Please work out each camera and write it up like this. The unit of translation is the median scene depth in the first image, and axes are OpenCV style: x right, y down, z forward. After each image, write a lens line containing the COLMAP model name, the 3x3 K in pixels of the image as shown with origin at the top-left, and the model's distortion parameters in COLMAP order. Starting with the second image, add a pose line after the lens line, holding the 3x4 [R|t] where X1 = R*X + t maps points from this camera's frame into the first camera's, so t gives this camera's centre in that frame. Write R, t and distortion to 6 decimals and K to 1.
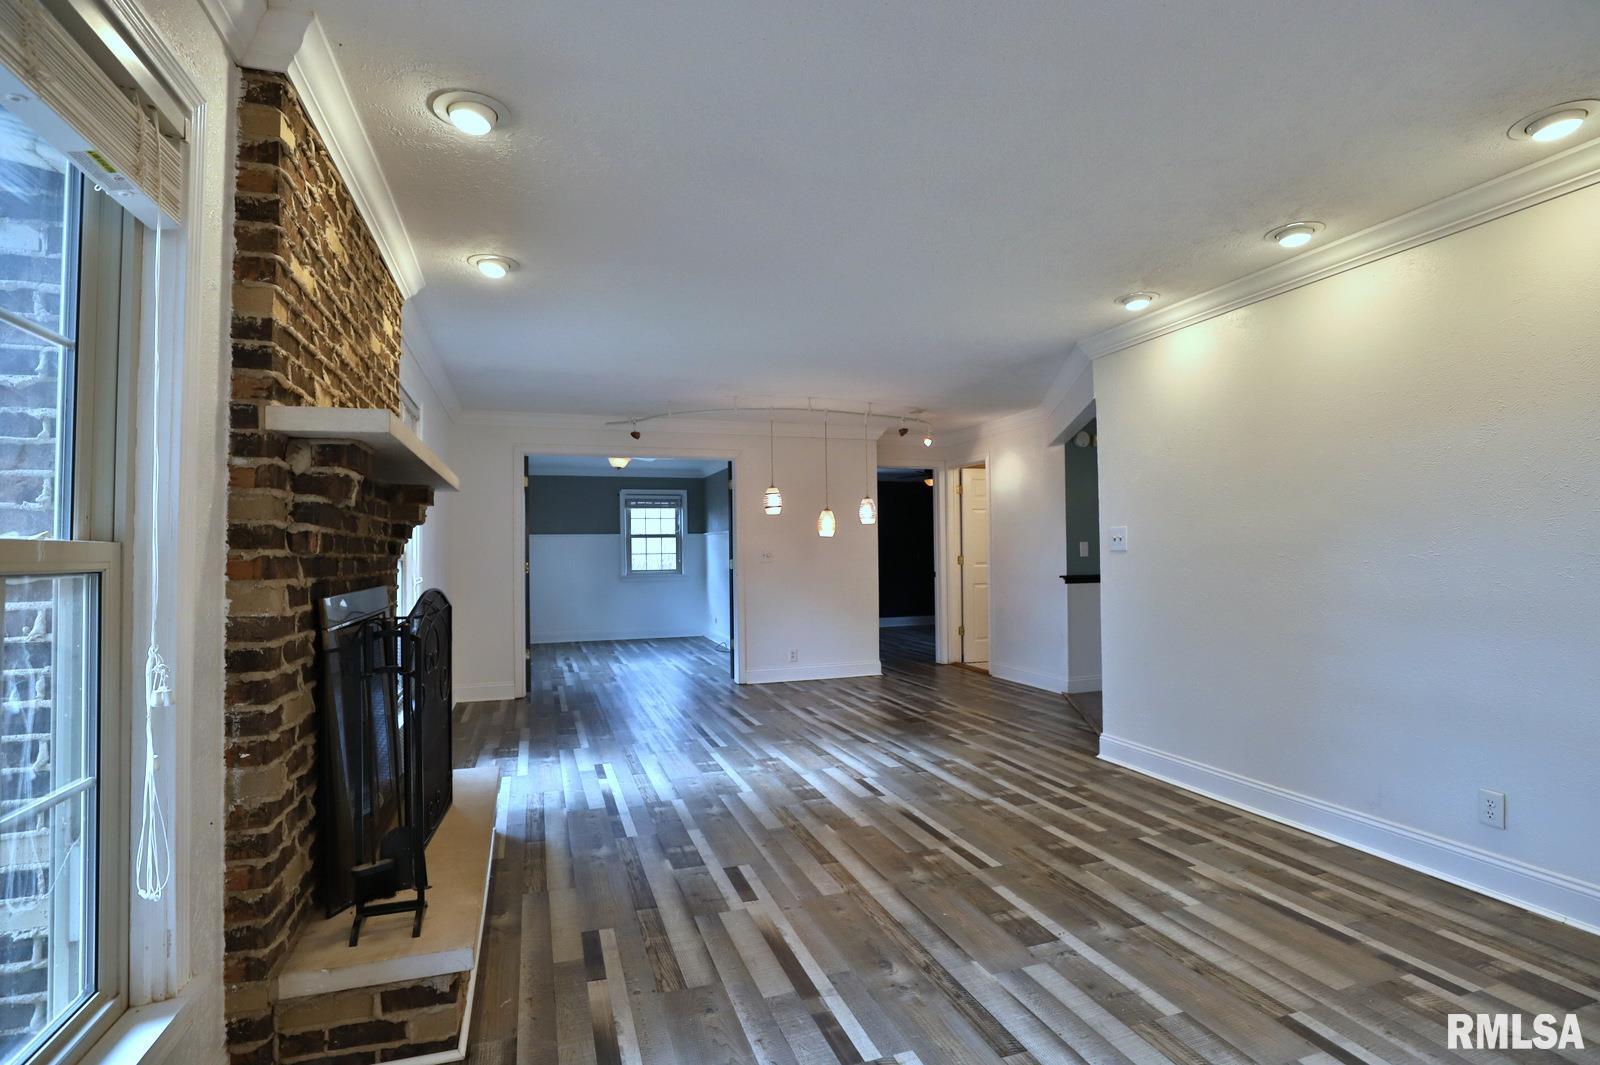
lens RADIAL K [[772.6, 0, 802.0], [0, 772.6, 534.1], [0, 0, 1]] dist [-0.031959, 0.000855]
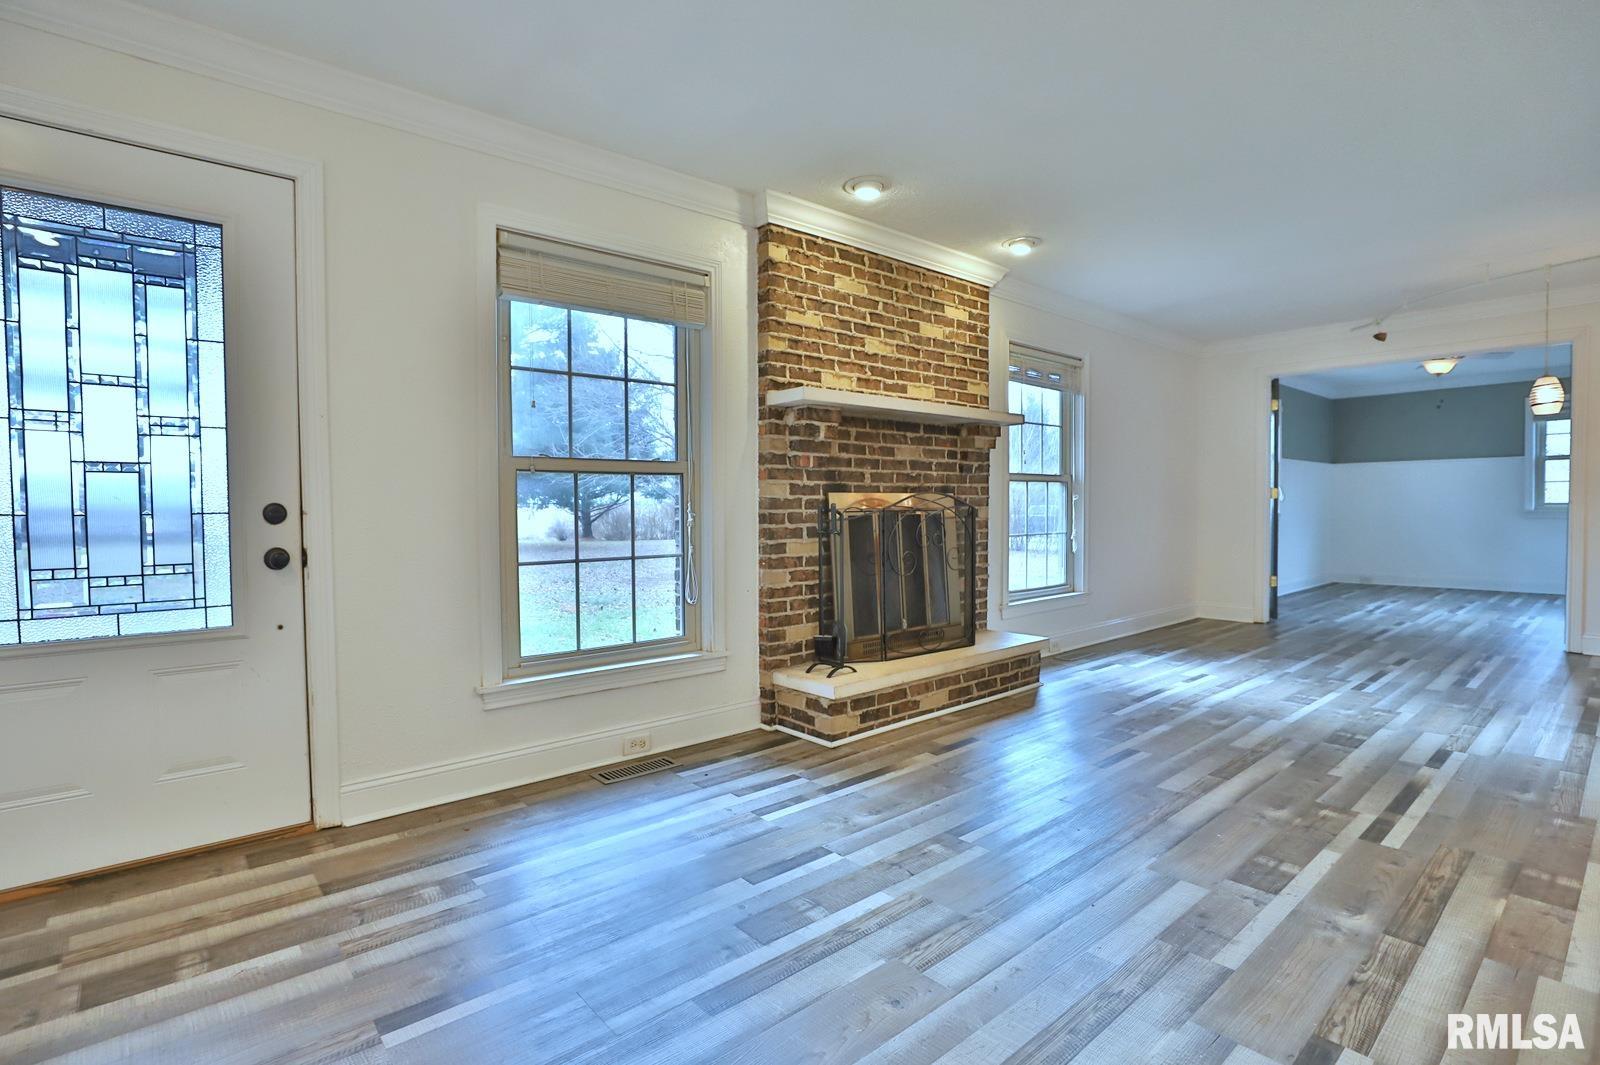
lens RADIAL K [[772.6, 0, 805.7], [0, 772.6, 526.0], [0, 0, 1]] dist [-0.031959, 0.000855]
pose [[0.385461, 0.034224, -0.922089, 0.851205], [0.028458, 0.998396, 0.048953, 0.058377], [0.922285, -0.045111, 0.383869, 0.194115]]
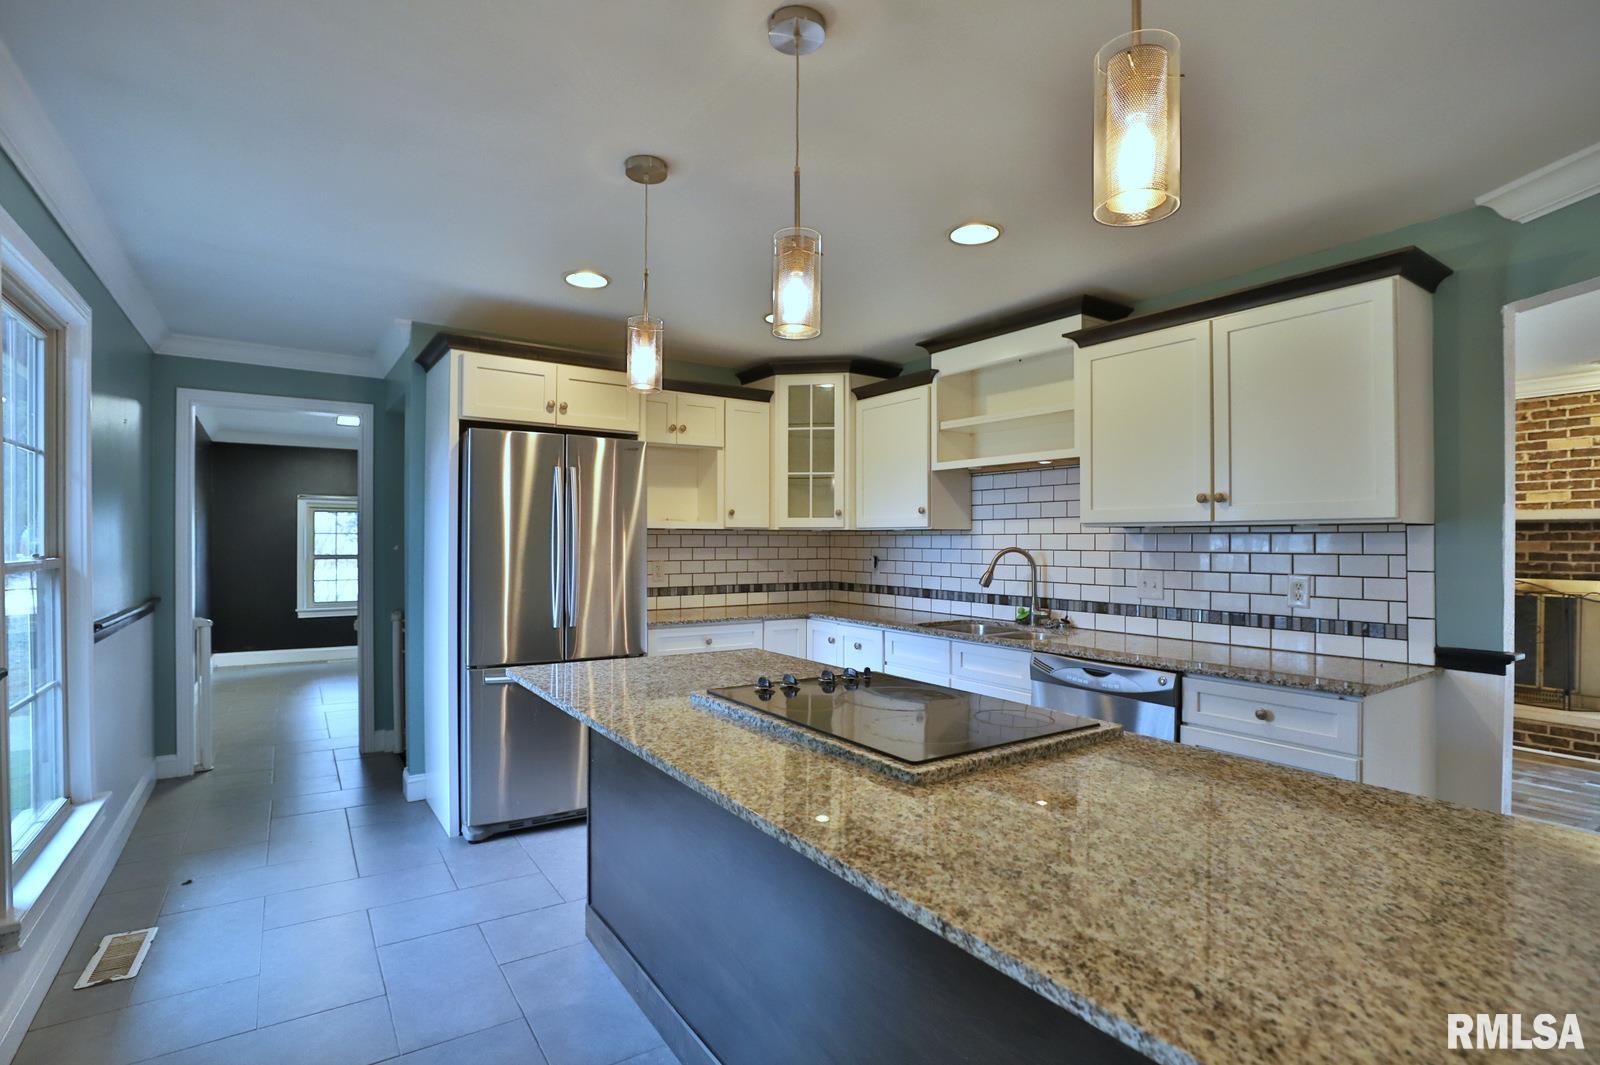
lens RADIAL K [[772.6, 0, 801.2], [0, 772.6, 537.7], [0, 0, 1]] dist [-0.031959, 0.000855]
pose [[-0.966569, -0.003602, -0.256383, 1.806102], [0.002854, 0.999688, -0.024805, 0.010761], [0.256393, -0.024707, -0.966257, 2.442234]]
